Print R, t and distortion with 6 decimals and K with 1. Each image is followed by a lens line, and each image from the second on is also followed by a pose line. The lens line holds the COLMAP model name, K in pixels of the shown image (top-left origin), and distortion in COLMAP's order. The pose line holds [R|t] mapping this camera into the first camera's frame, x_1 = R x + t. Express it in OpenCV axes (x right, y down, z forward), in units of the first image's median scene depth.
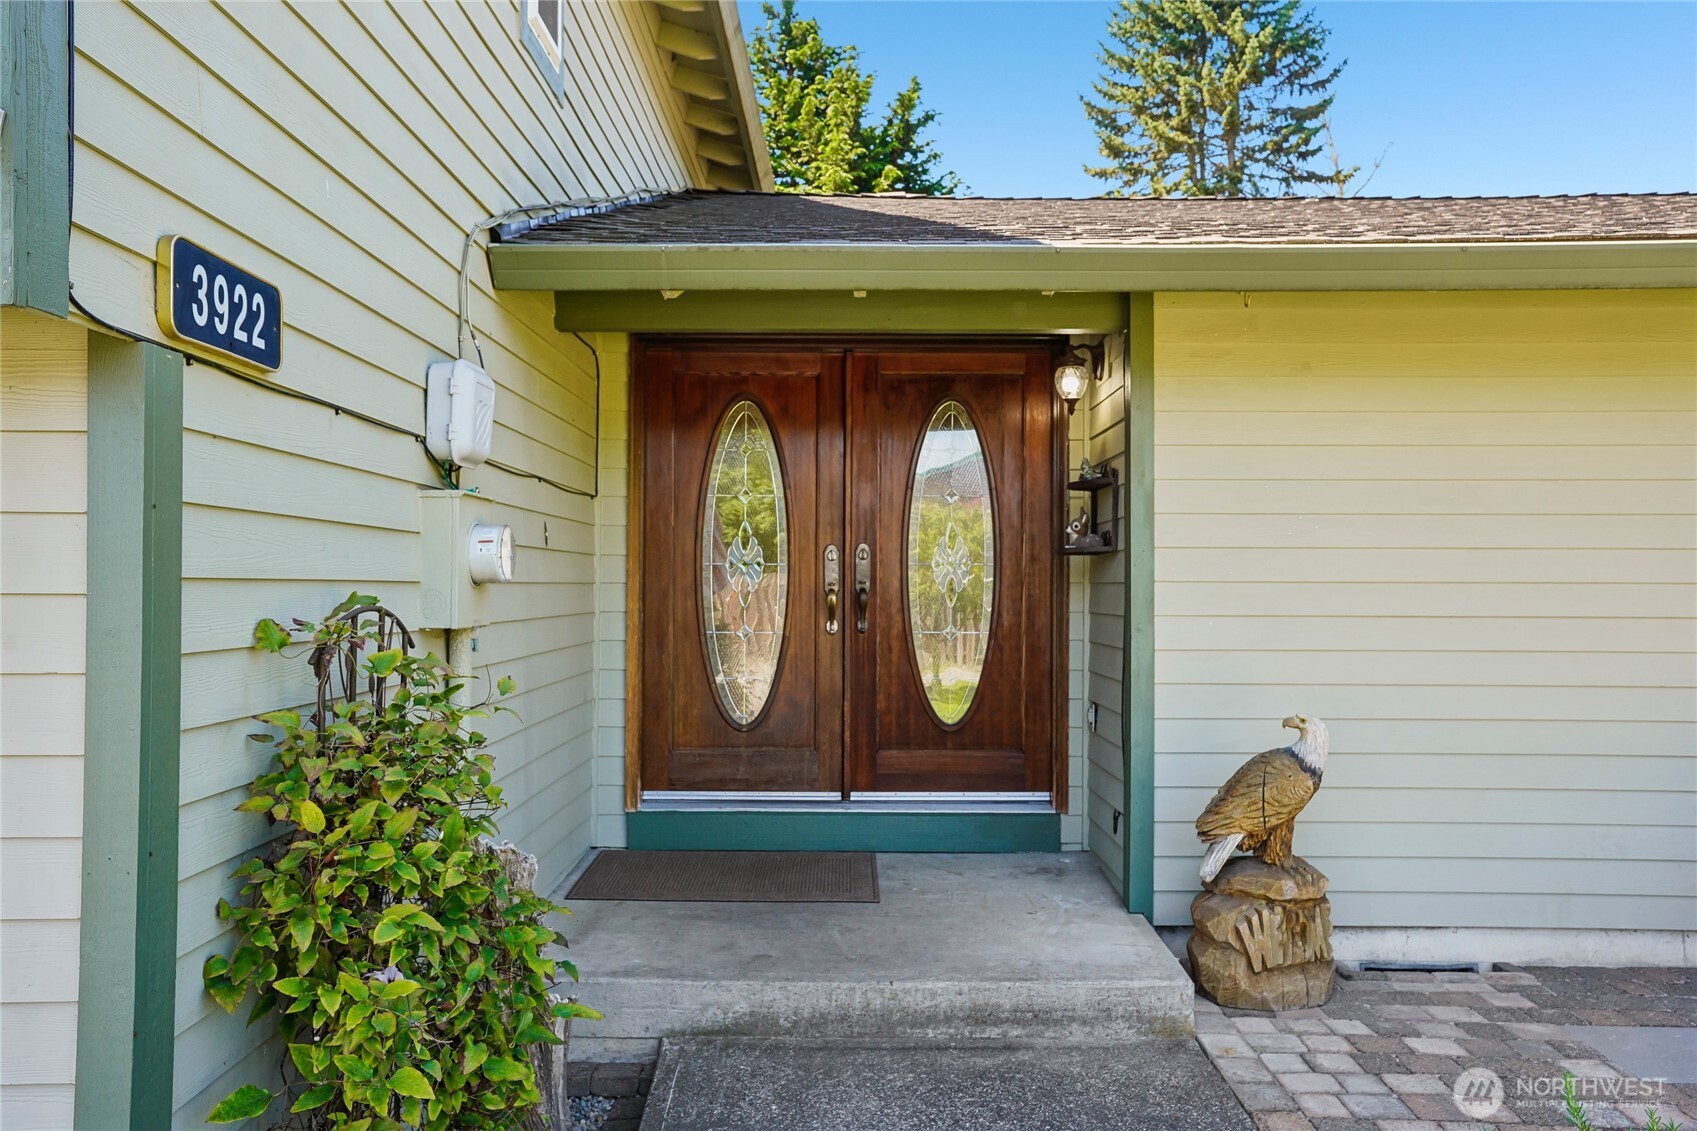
lens RADIAL K [[1318.4, 0, 858.8], [0, 1318.4, 574.9], [0, 0, 1]] dist [0.036241, -0.001055]
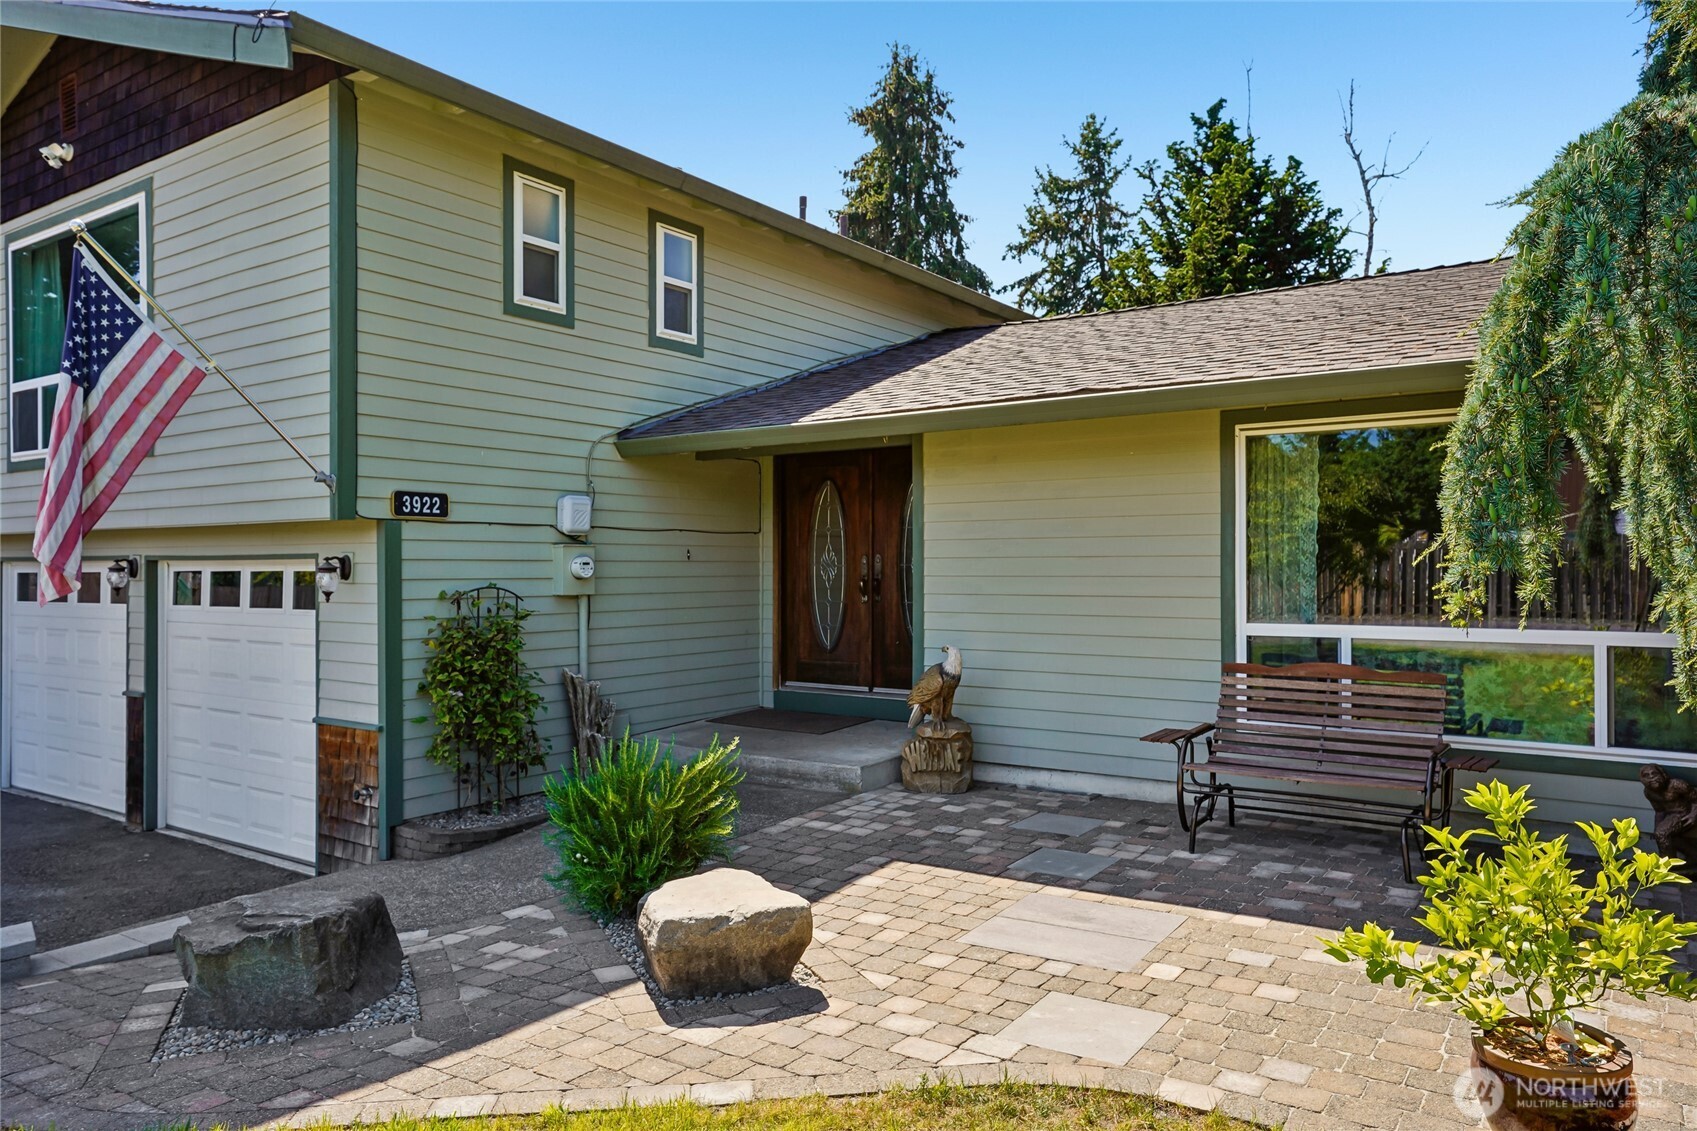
lens RADIAL K [[1169.8, 0, 838.2], [0, 1169.8, 567.7], [0, 0, 1]] dist [-0.001321, 0.001291]
pose [[0.811666, -0.004663, -0.584103, 1.311856], [0.009546, 0.999940, 0.005282, -0.019595], [0.584044, -0.009863, 0.811662, -0.524337]]
